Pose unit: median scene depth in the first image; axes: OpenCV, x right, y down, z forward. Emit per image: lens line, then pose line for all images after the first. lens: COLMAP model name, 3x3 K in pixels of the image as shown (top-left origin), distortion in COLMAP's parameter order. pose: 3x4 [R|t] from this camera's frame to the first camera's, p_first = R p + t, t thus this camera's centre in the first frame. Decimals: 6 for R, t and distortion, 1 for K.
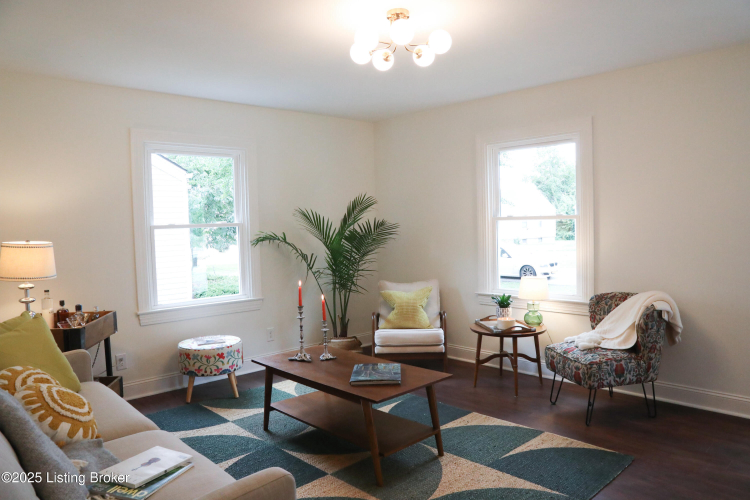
lens RADIAL K [[542.8, 0, 368.6], [0, 542.8, 250.5], [0, 0, 1]] dist [-0.074333, 0.001892]
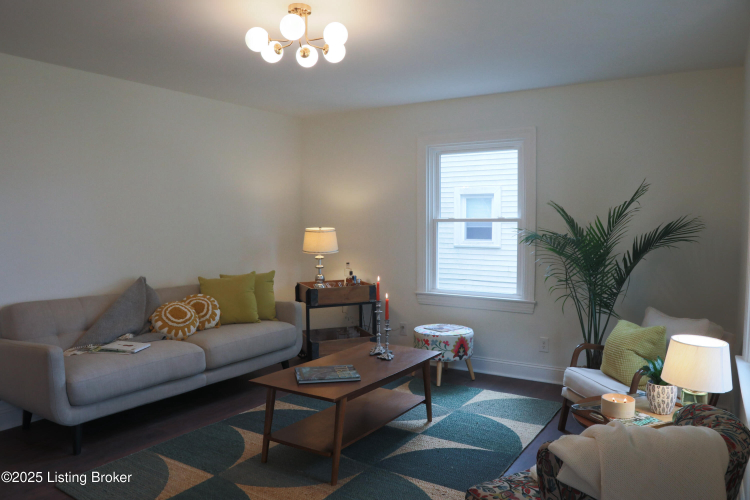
lens RADIAL K [[542.8, 0, 368.6], [0, 542.8, 250.5], [0, 0, 1]] dist [-0.074333, 0.001892]
pose [[0.254579, 0.077045, -0.963978, 0.699846], [-0.056036, 0.996322, 0.064832, -0.047901], [0.965427, 0.037512, 0.257959, 0.584165]]
